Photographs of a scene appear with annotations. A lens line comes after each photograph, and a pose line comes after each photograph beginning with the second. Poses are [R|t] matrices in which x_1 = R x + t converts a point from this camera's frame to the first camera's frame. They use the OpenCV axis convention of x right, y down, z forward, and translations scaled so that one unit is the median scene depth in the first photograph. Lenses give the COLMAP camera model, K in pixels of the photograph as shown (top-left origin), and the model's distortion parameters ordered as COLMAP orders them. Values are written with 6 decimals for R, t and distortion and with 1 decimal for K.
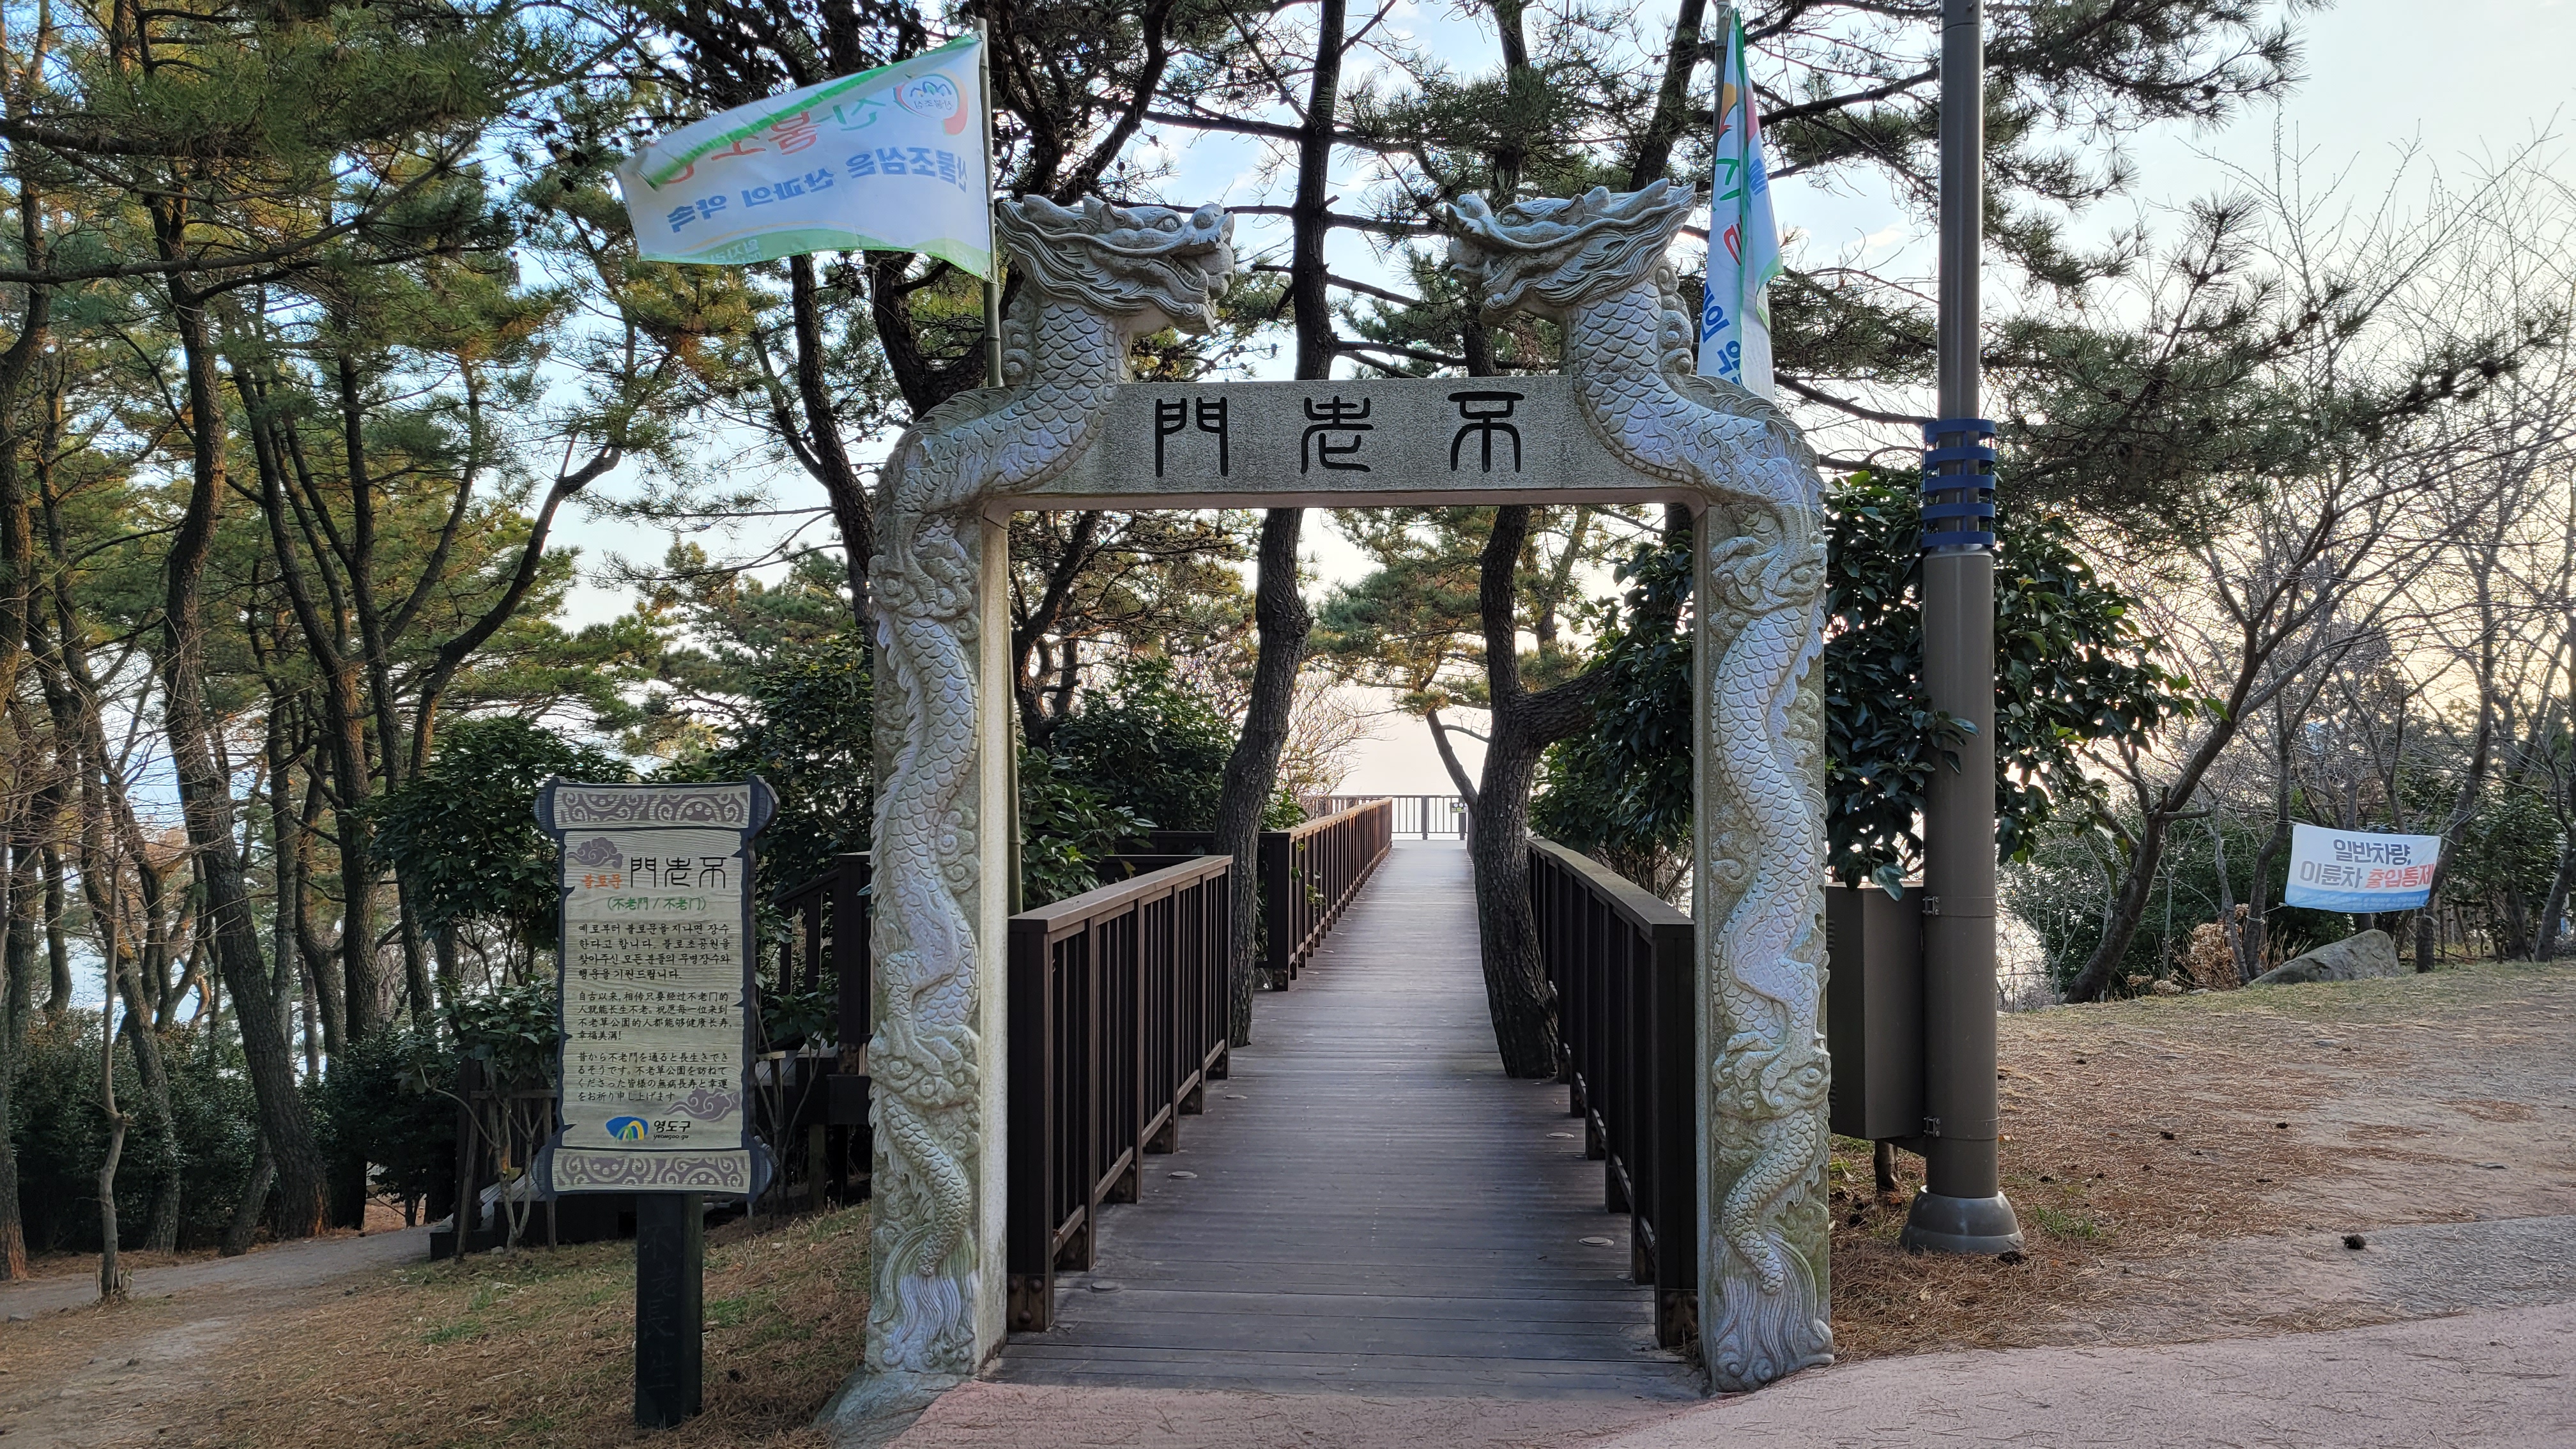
lens RADIAL K [[1858.9, 0, 1296.6], [0, 1858.9, 736.1], [0, 0, 1]] dist [0.032484, -0.024443]
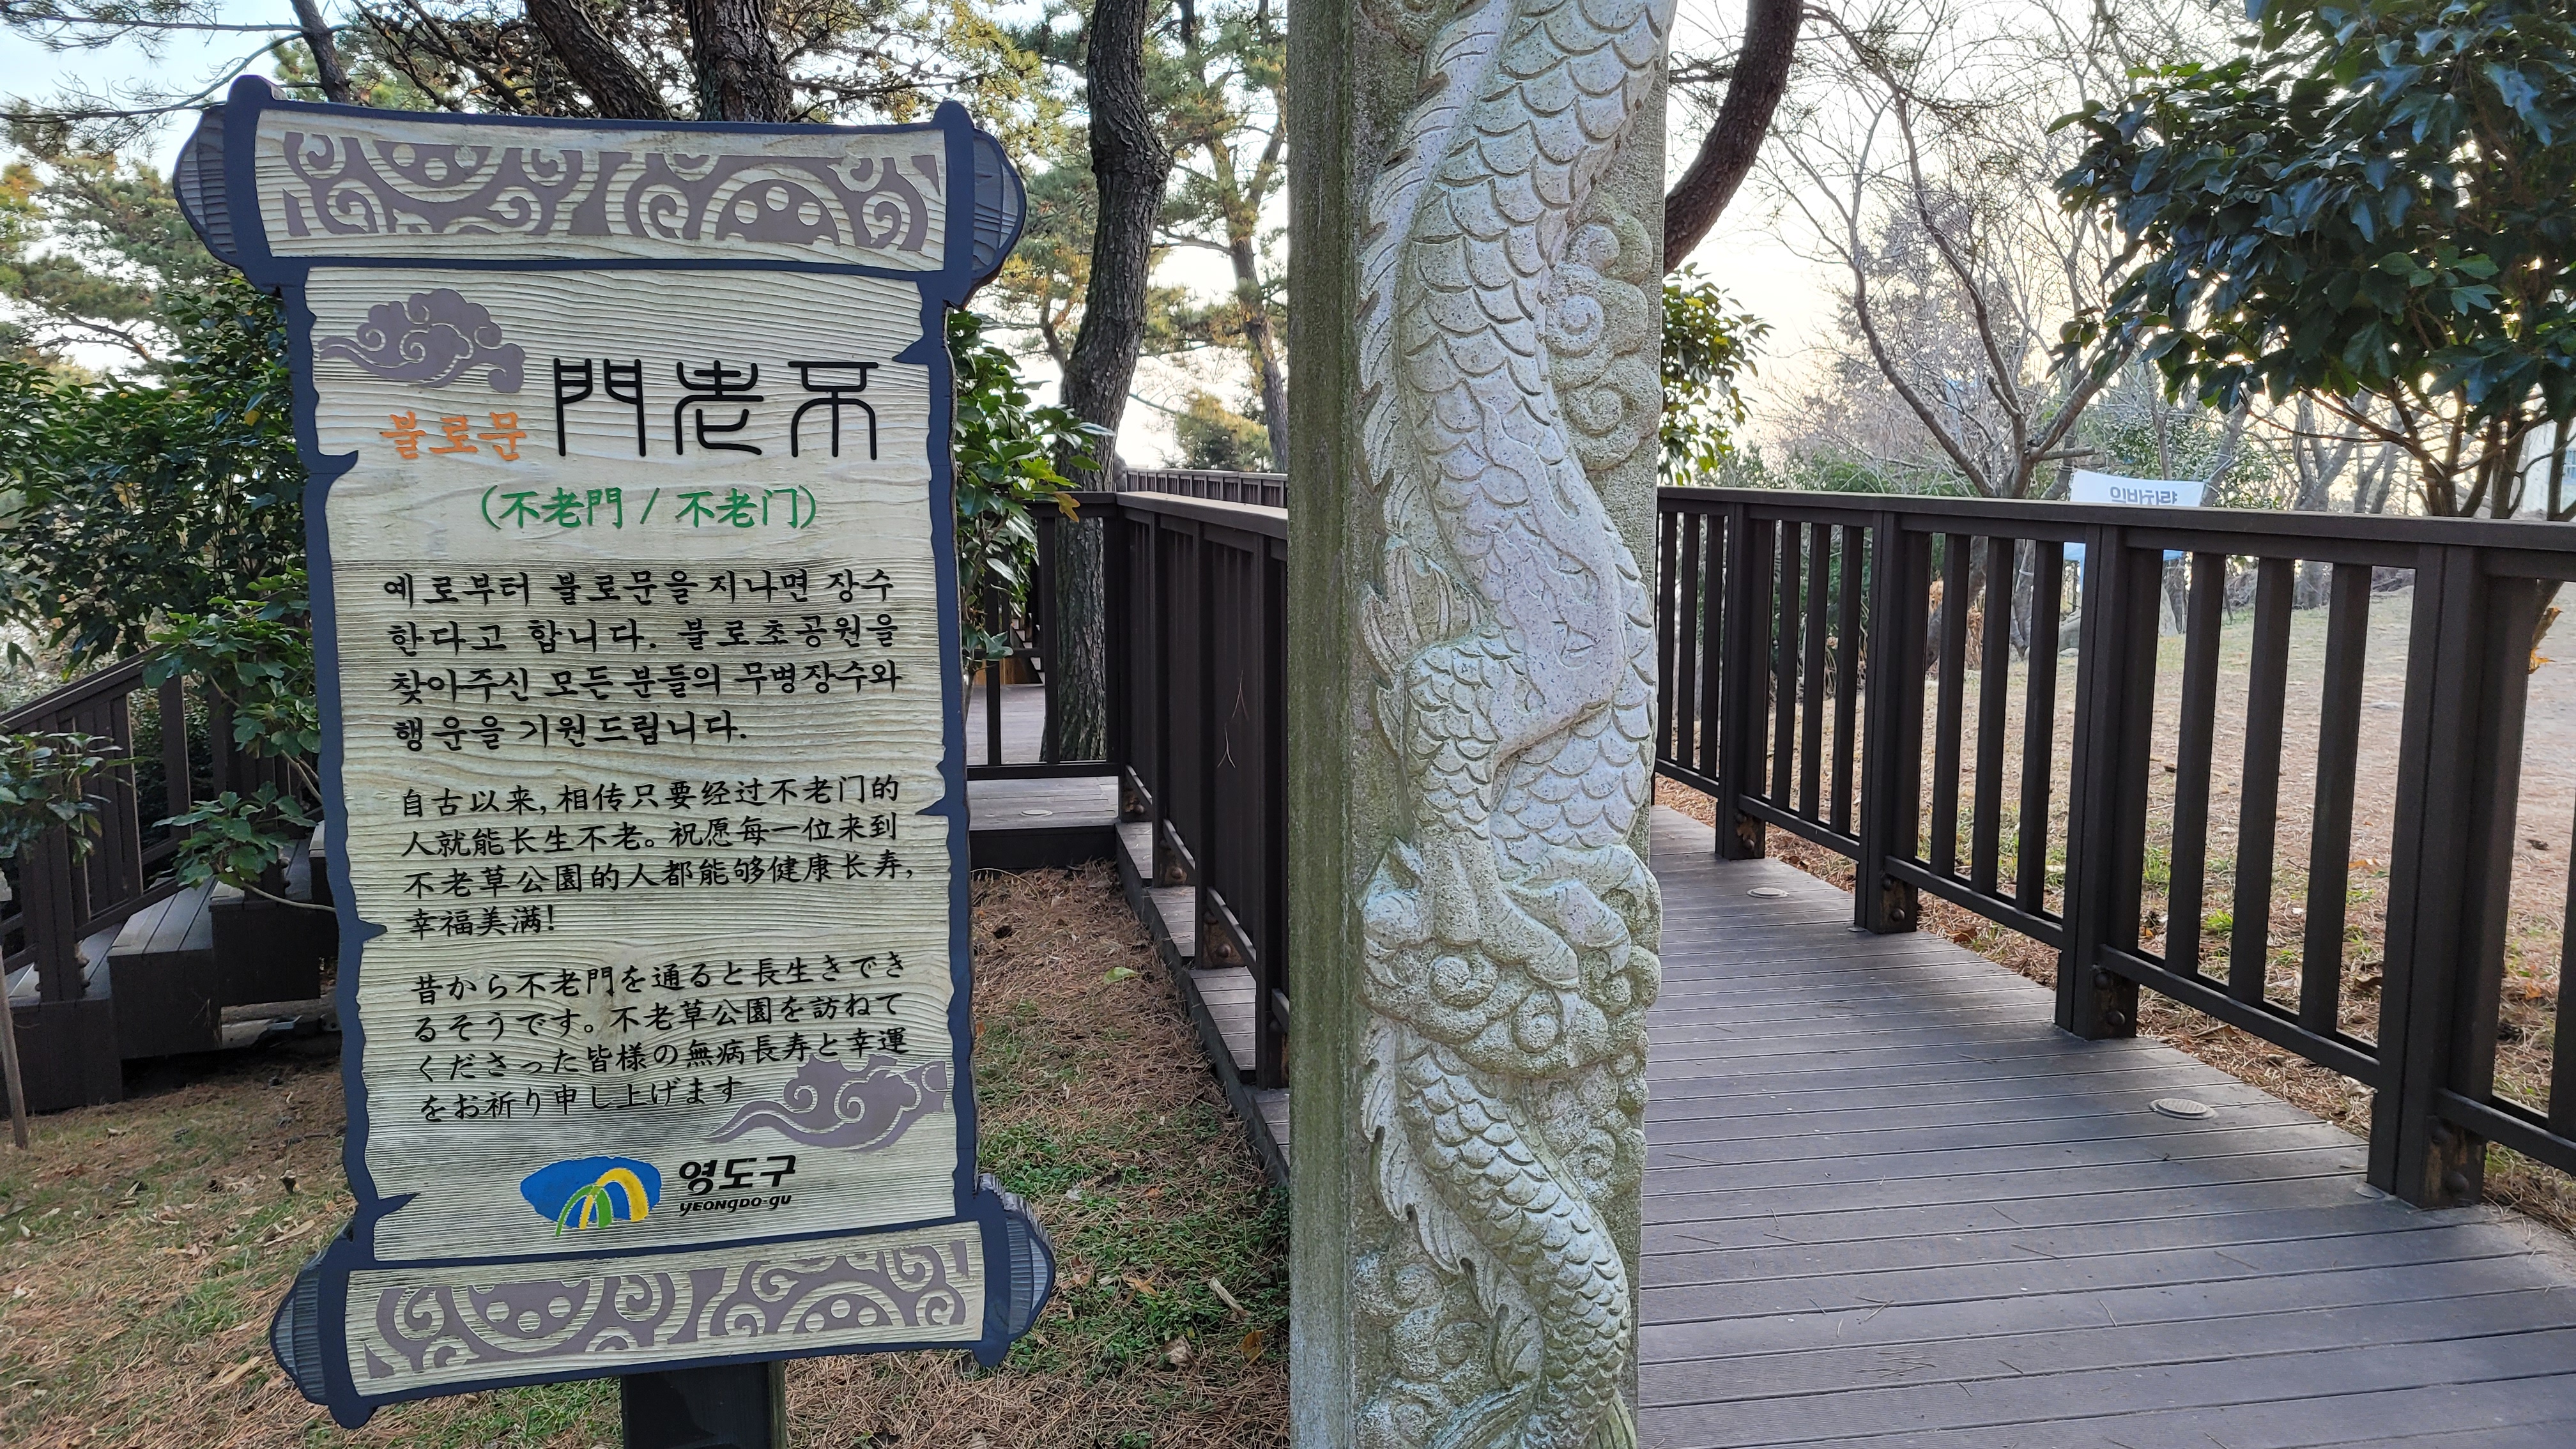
lens RADIAL K [[1858.9, 0, 1275.1], [0, 1858.9, 716.3], [0, 0, 1]] dist [0.032484, -0.024443]
pose [[0.963790, -0.033024, 0.264611, -0.326094], [-0.009288, 0.987542, 0.157080, 0.074093], [-0.266502, -0.153850, 0.951476, 0.665918]]
